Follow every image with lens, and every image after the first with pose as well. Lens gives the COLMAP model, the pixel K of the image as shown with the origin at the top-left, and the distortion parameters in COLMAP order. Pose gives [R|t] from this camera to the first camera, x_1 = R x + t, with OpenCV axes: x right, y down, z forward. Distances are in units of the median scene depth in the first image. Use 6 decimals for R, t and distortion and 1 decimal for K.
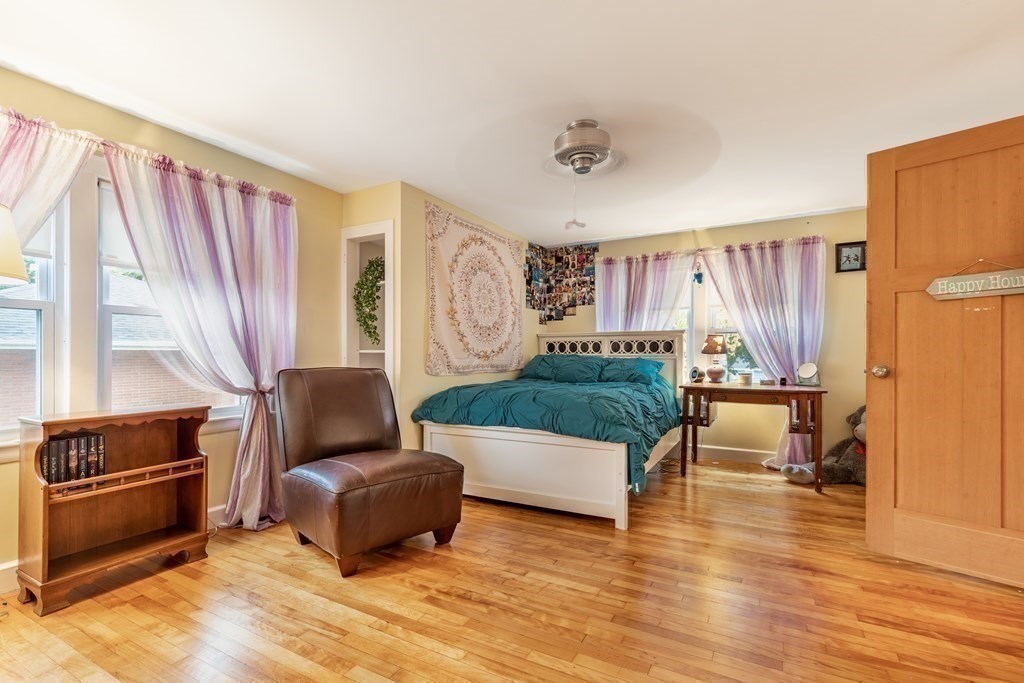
lens RADIAL K [[474.6, 0, 510.2], [0, 474.6, 358.1], [0, 0, 1]] dist [0.013956, 0.000035]
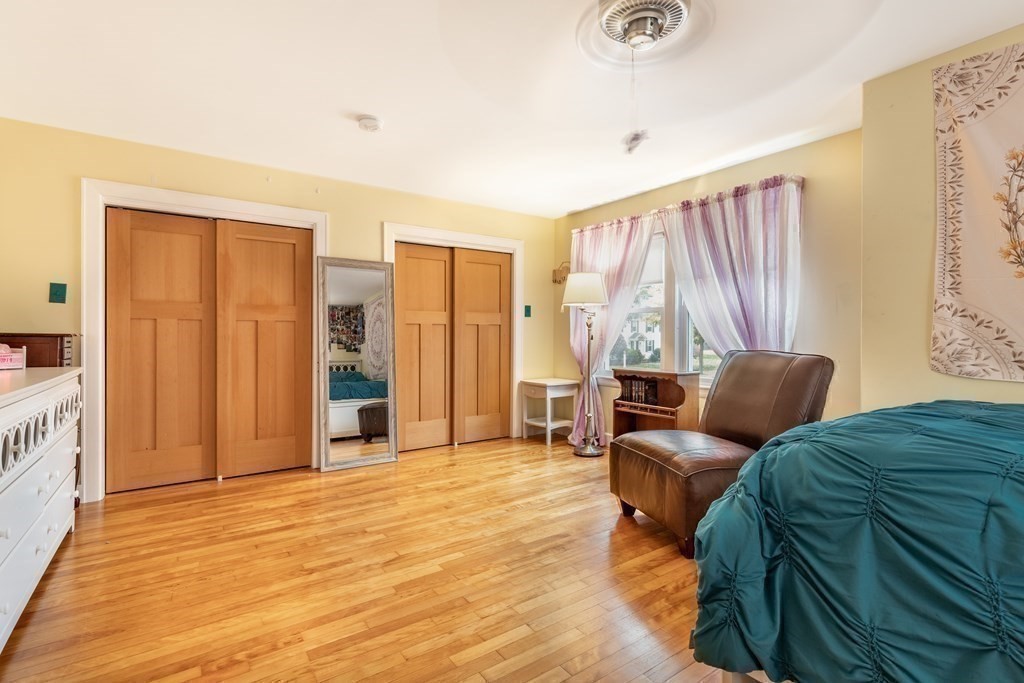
lens RADIAL K [[481.9, 0, 521.7], [0, 481.9, 337.5], [0, 0, 1]] dist [0.009548, -0.000288]
pose [[-0.419097, 0.007814, -0.907908, 0.886784], [-0.004439, 0.999933, 0.010655, -0.018504], [0.907931, 0.008495, -0.419034, 1.242066]]
